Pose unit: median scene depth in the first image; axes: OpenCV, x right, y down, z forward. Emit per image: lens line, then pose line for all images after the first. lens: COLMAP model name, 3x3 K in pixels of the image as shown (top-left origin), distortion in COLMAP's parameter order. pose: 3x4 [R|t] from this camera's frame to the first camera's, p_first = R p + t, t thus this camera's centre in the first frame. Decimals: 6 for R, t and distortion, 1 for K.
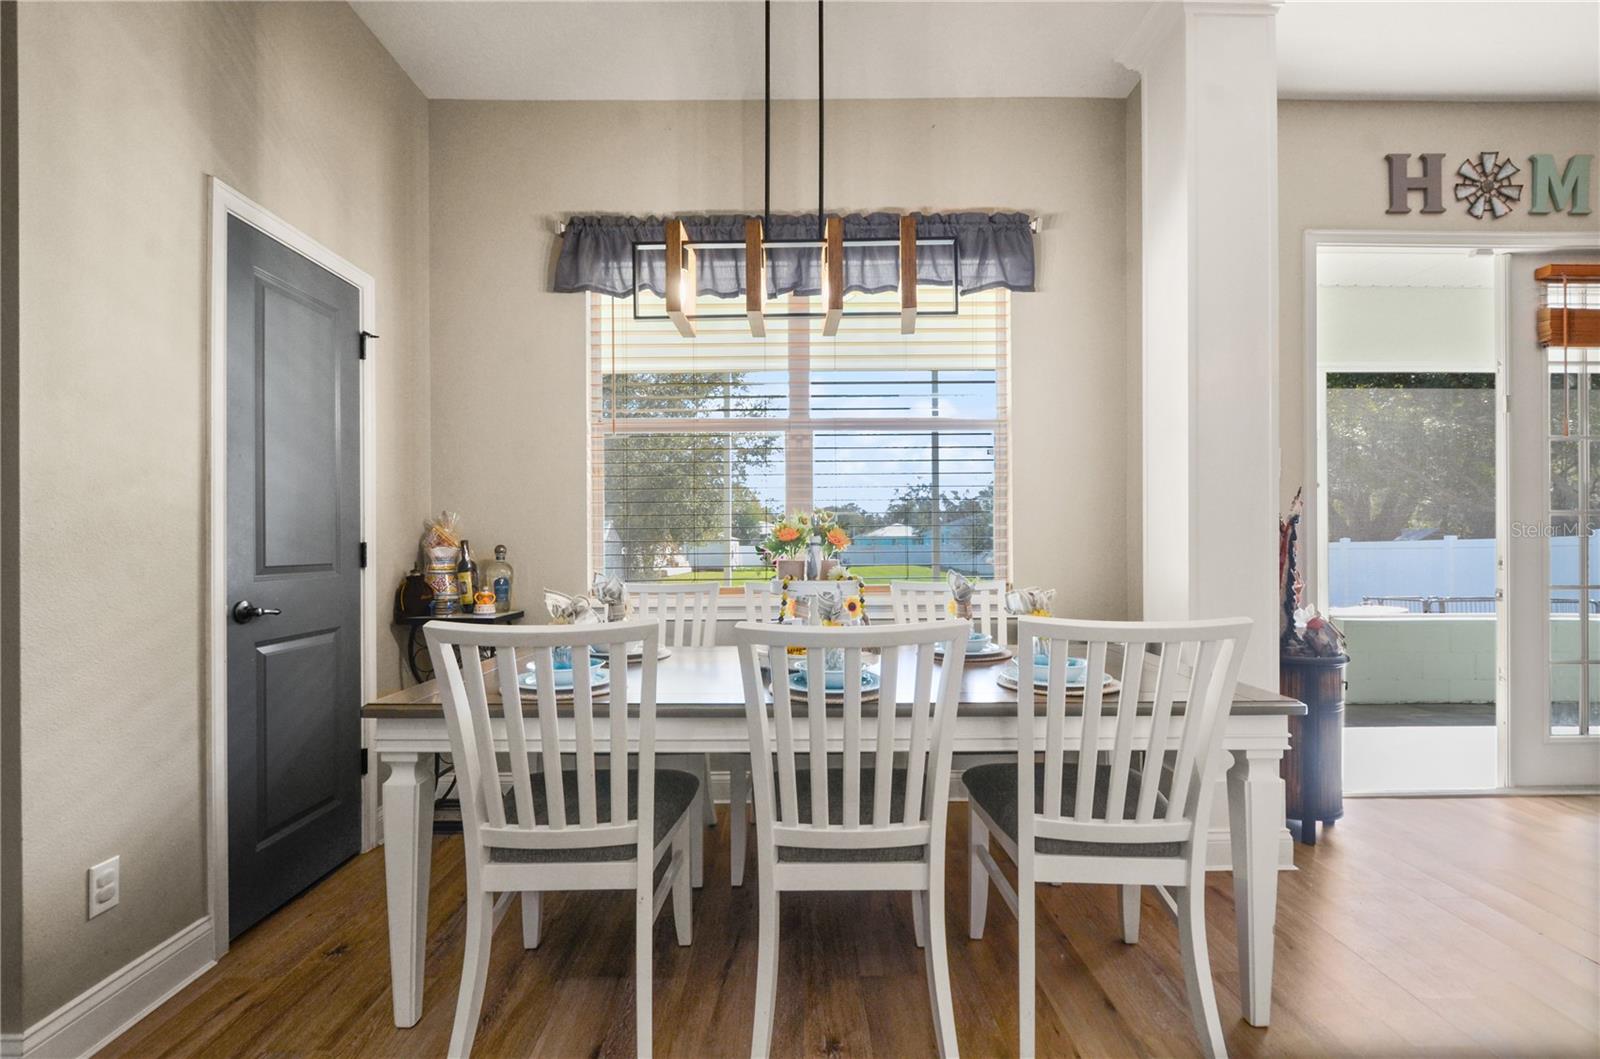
lens RADIAL K [[706.7, 0, 799.1], [0, 706.7, 534.0], [0, 0, 1]] dist [0.006139, -0.005977]
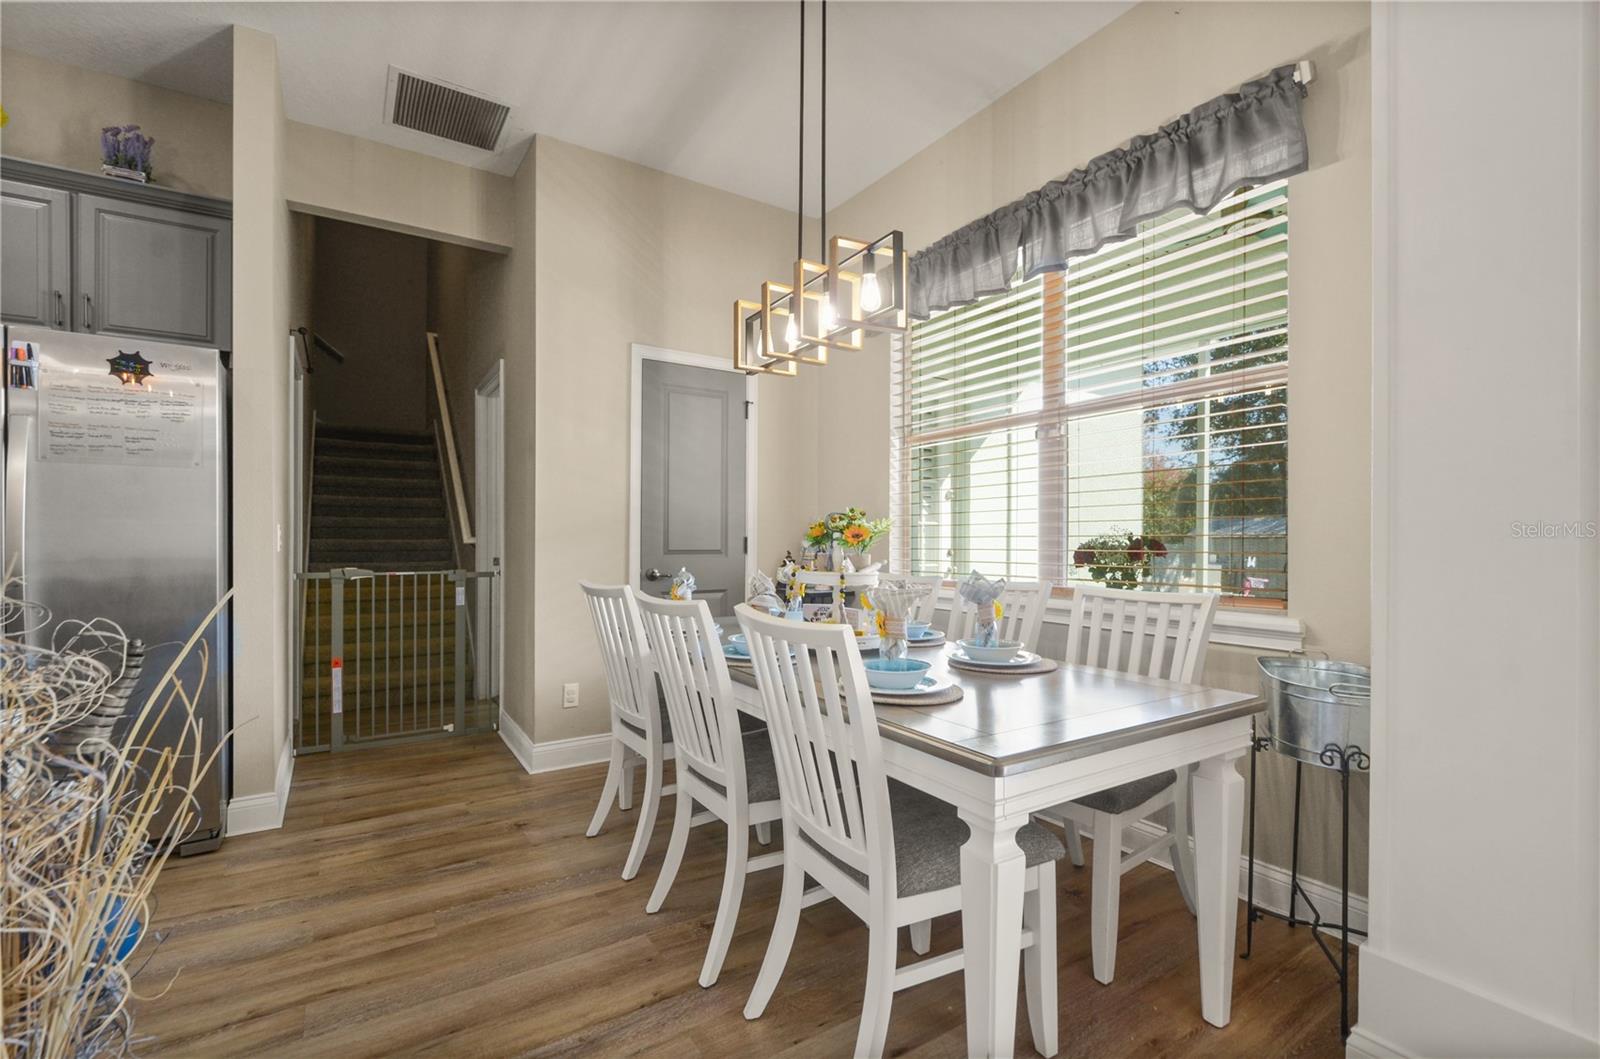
lens RADIAL K [[727.2, 0, 811.9], [0, 727.2, 537.6], [0, 0, 1]] dist [0.000495, -0.000149]
pose [[0.534025, 0.001614, -0.845467, 0.796004], [-0.004533, 0.999989, -0.000954, 0.013007], [0.845457, 0.004341, 0.534026, 0.276462]]
